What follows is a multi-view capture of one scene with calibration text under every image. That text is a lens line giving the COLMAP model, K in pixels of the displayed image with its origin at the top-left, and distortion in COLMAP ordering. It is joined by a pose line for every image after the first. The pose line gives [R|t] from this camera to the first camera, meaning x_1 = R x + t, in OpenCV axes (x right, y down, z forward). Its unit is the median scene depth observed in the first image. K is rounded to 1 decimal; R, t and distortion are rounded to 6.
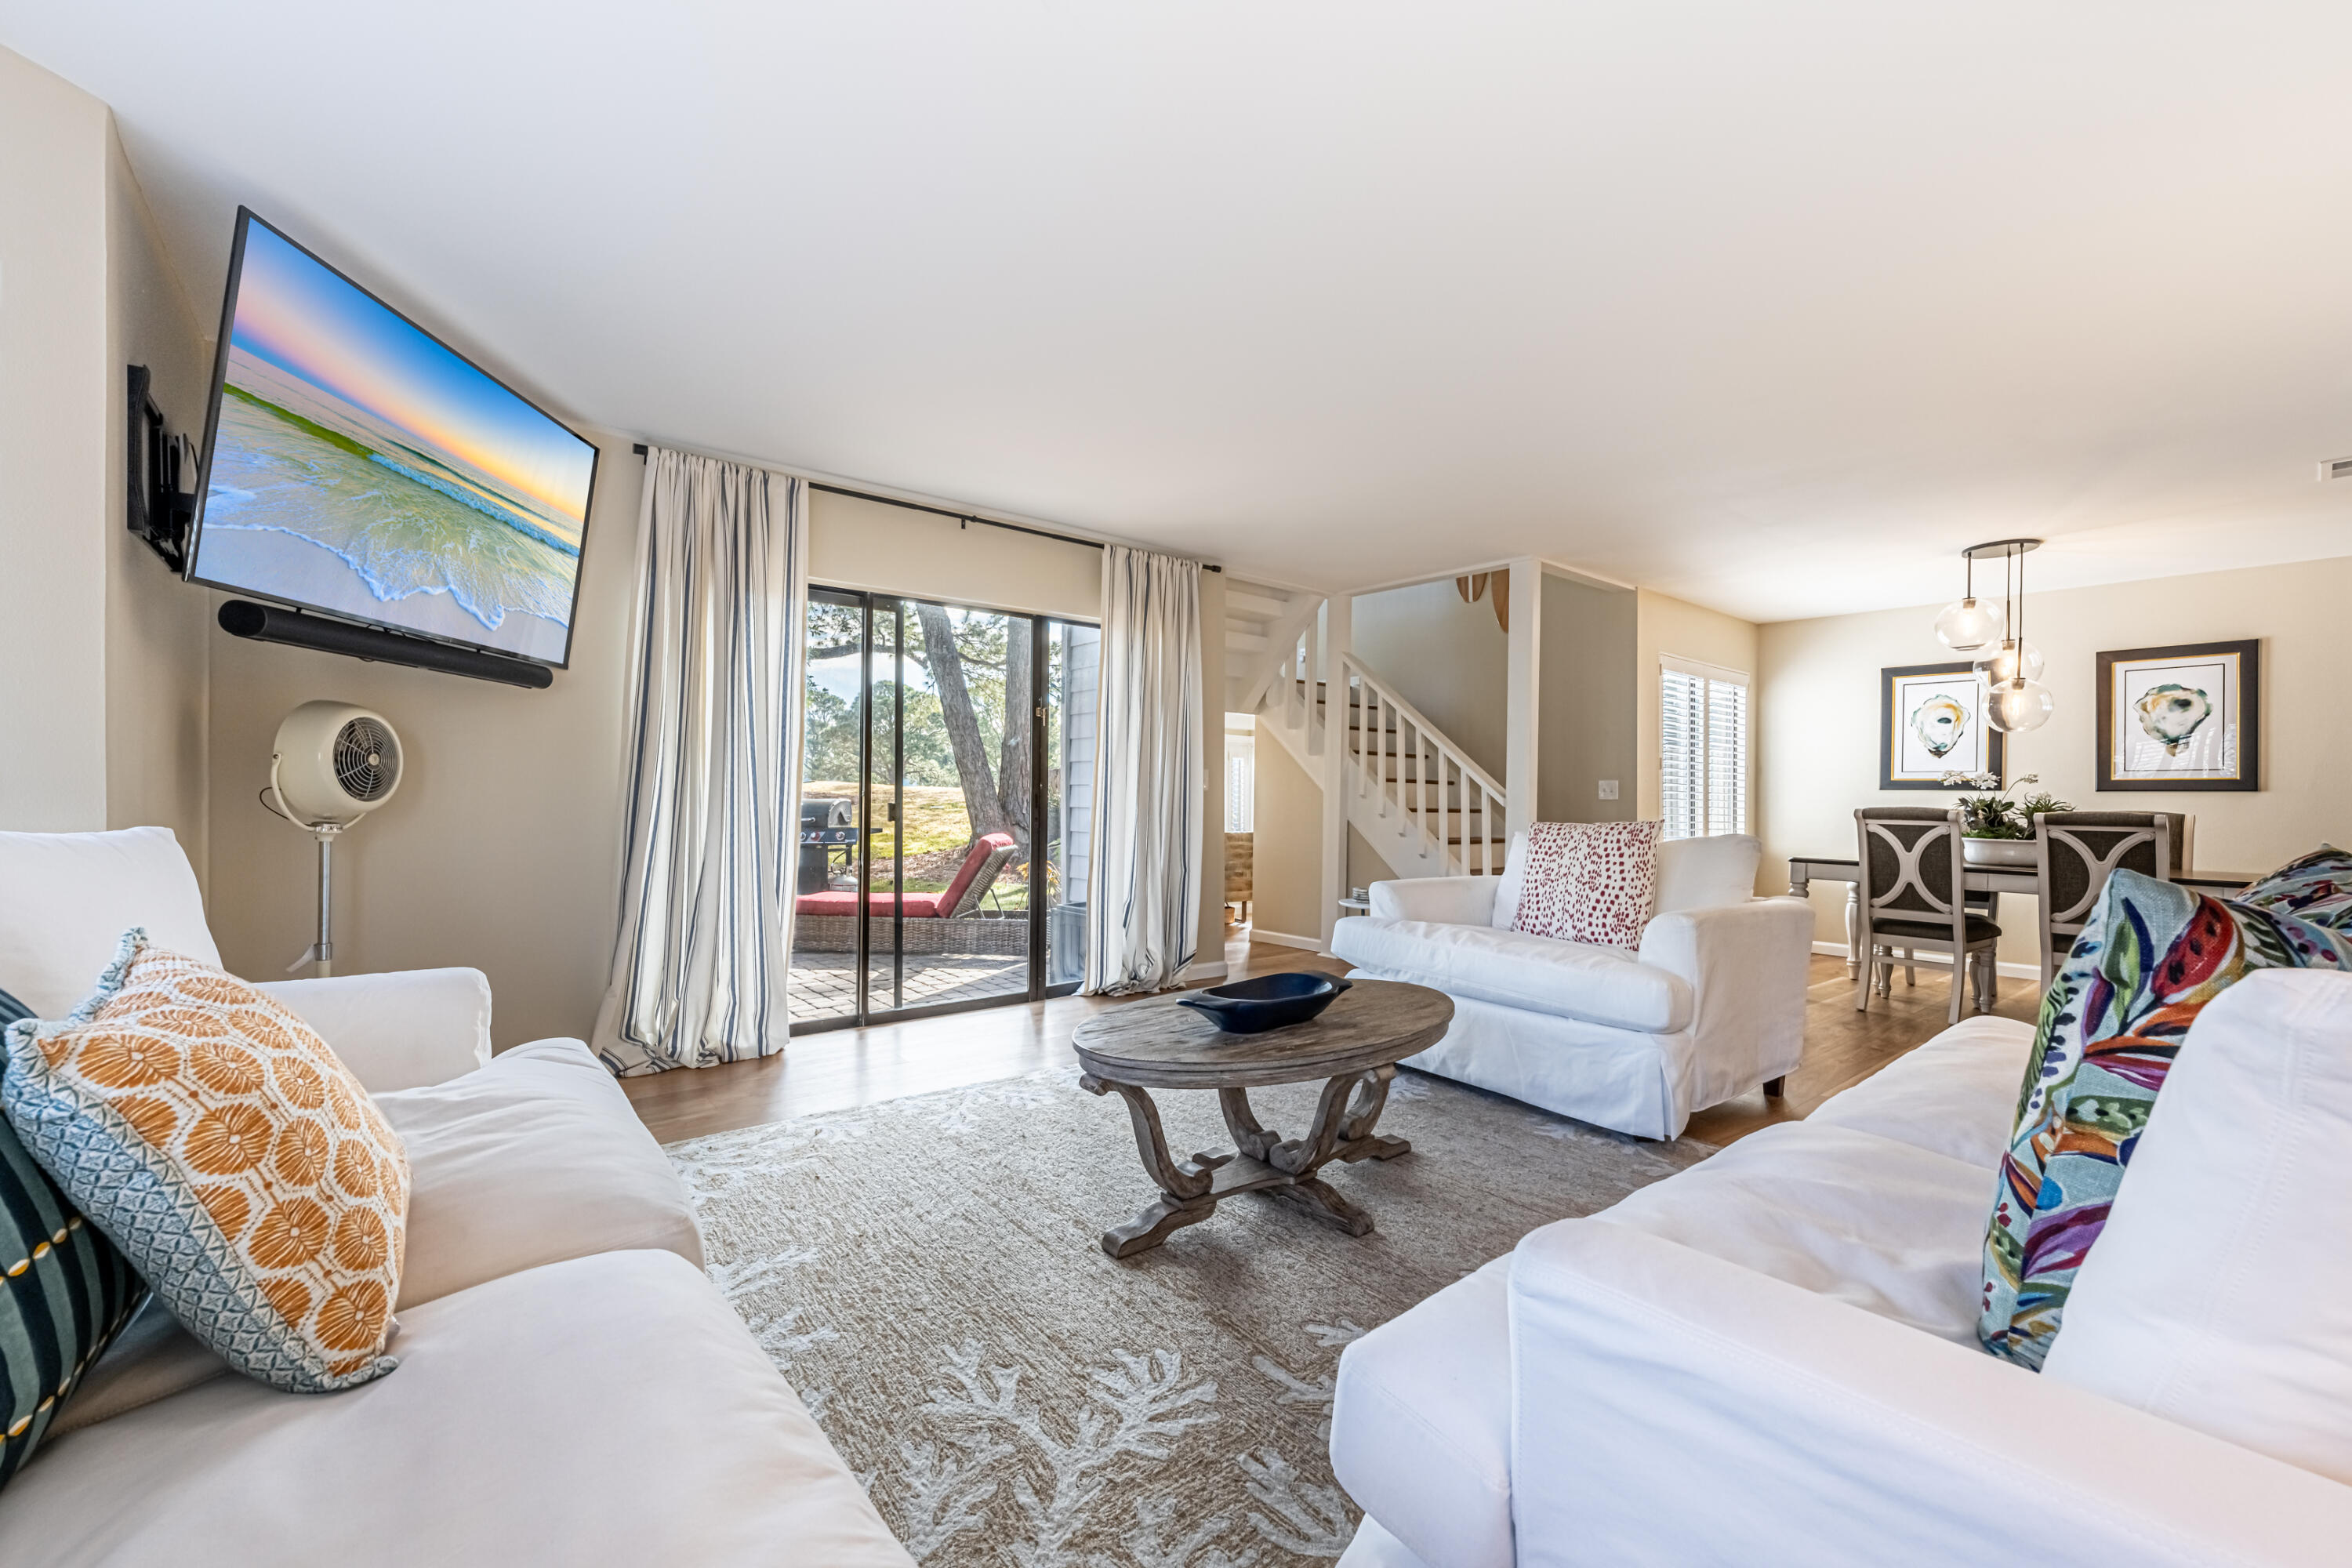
lens RADIAL K [[949.5, 0, 1154.9], [0, 949.5, 796.4], [0, 0, 1]] dist [0.004310, 0.000200]
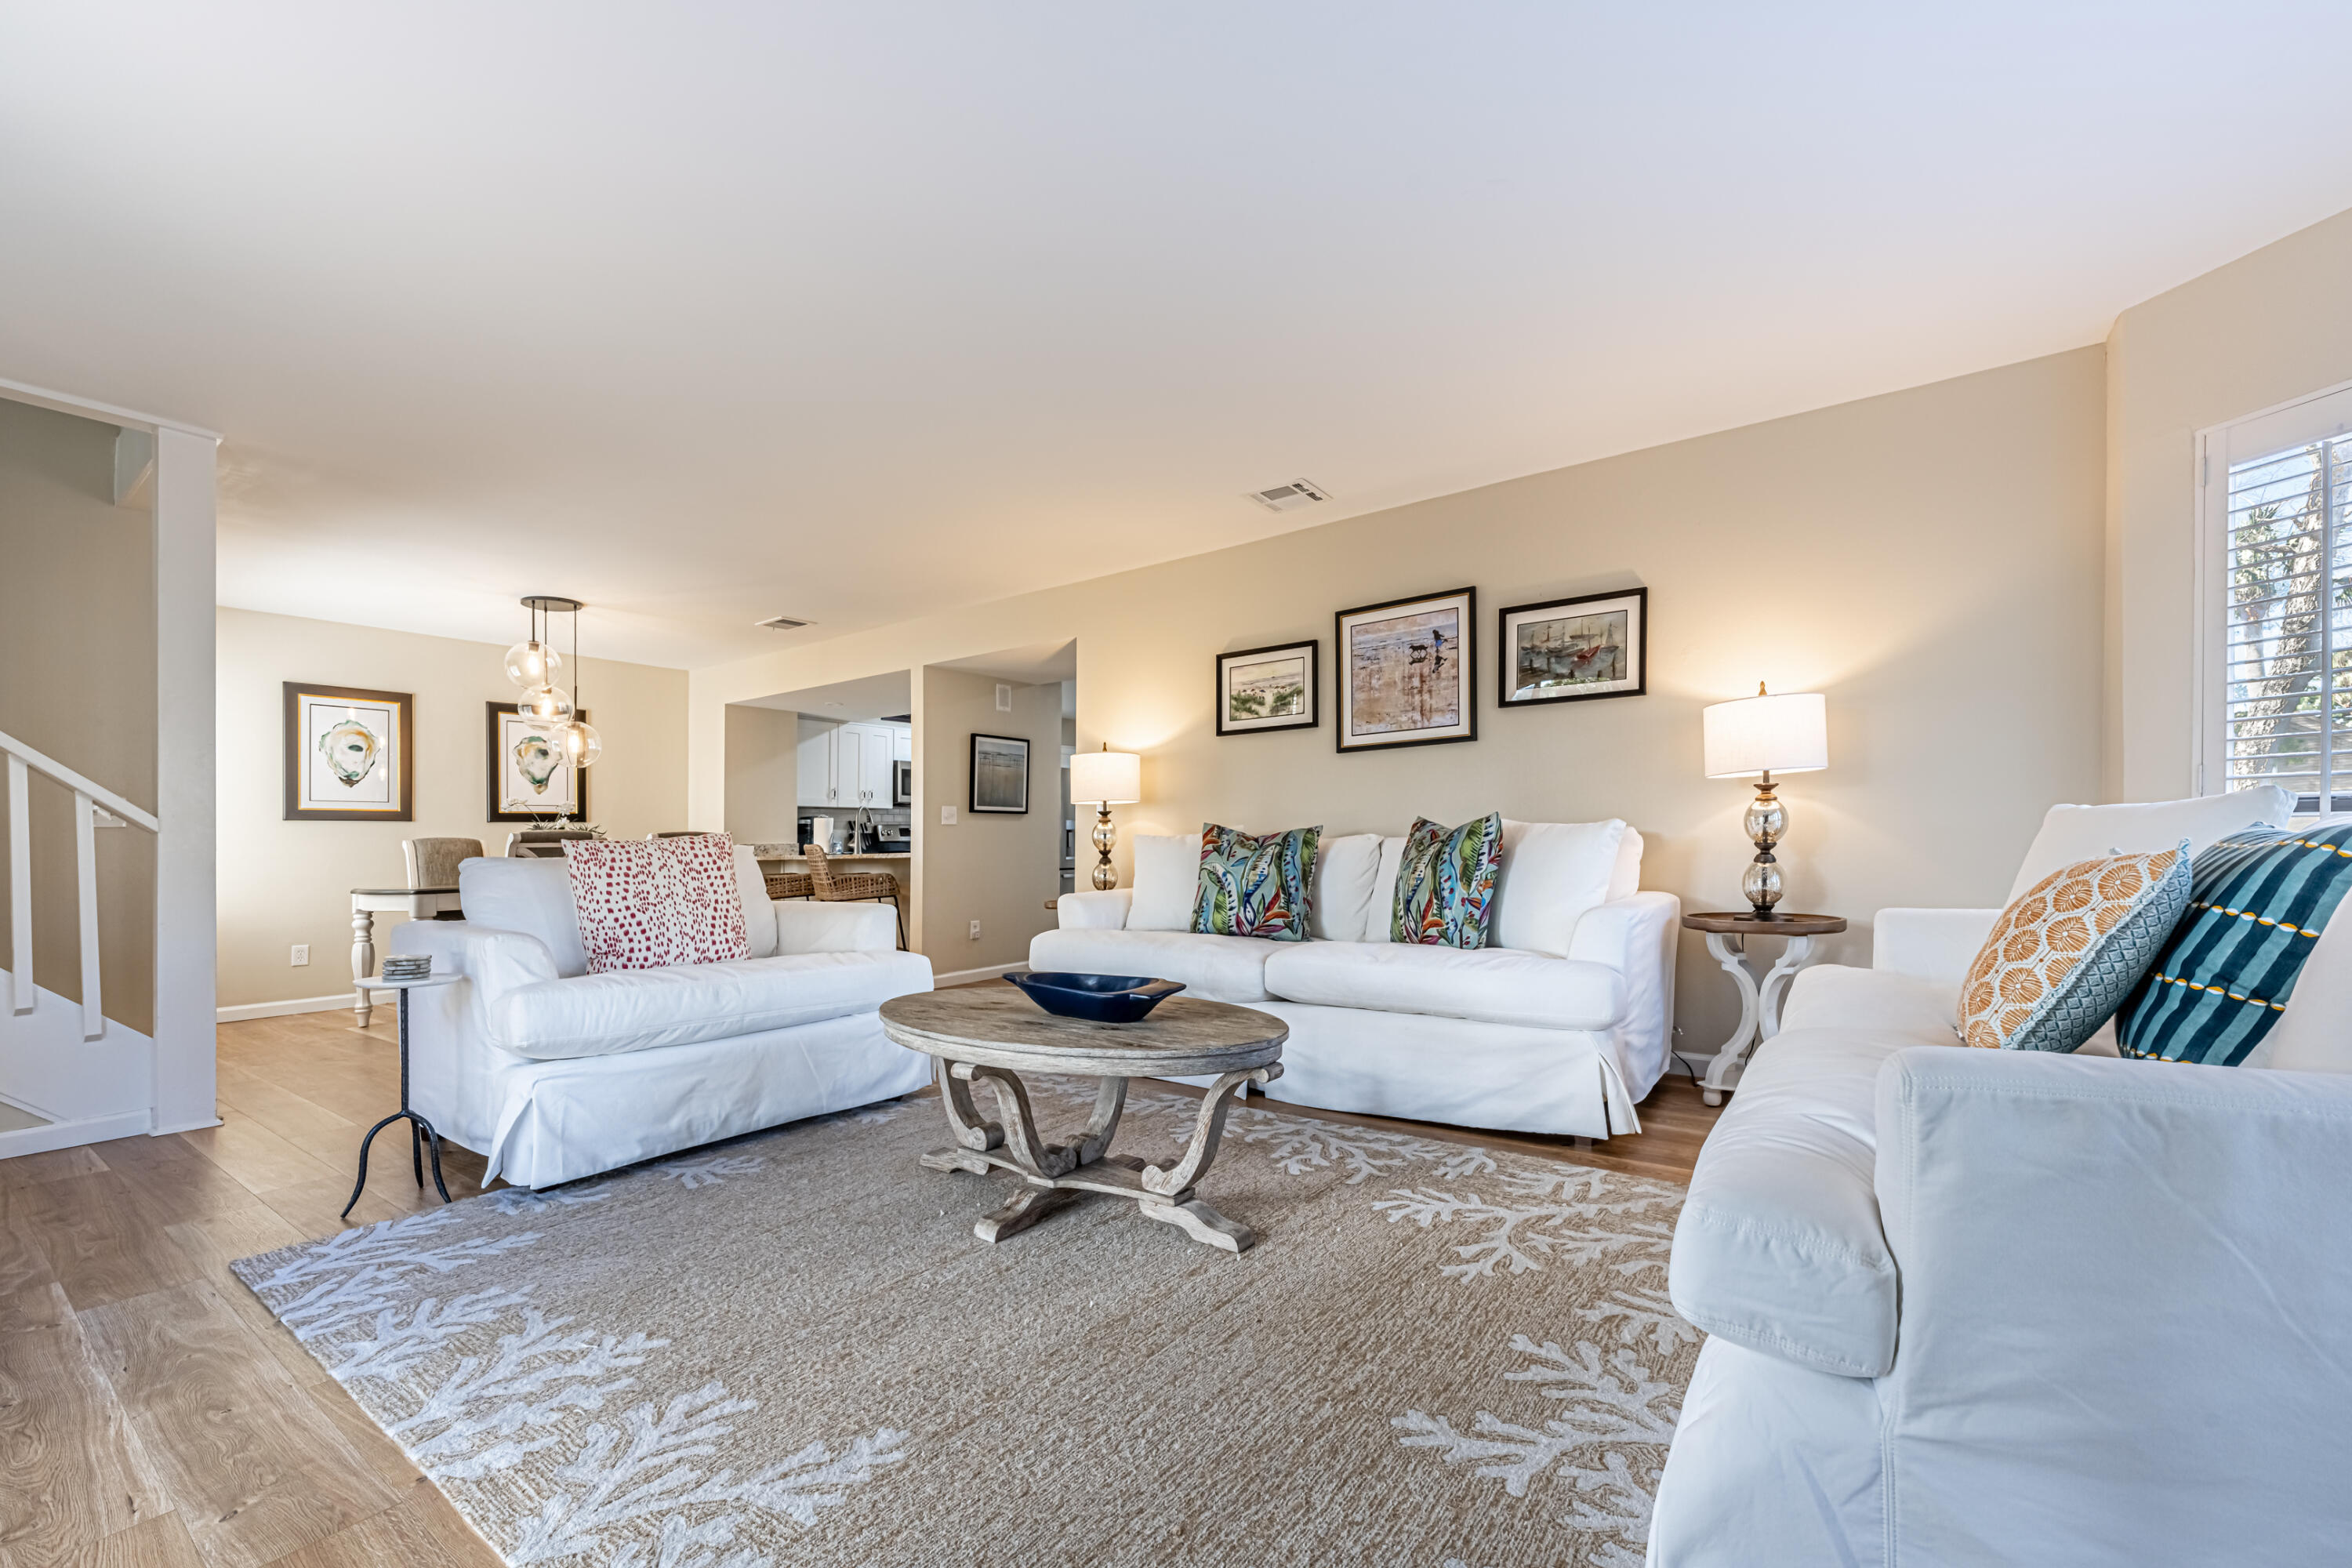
lens RADIAL K [[949.5, 0, 1192.0], [0, 949.5, 910.5], [0, 0, 1]] dist [0.004310, 0.000200]
pose [[-0.286622, -0.073979, 0.955183, -0.611064], [0.018141, 0.996416, 0.082616, 0.034937], [-0.957872, 0.041007, -0.284253, 0.857408]]
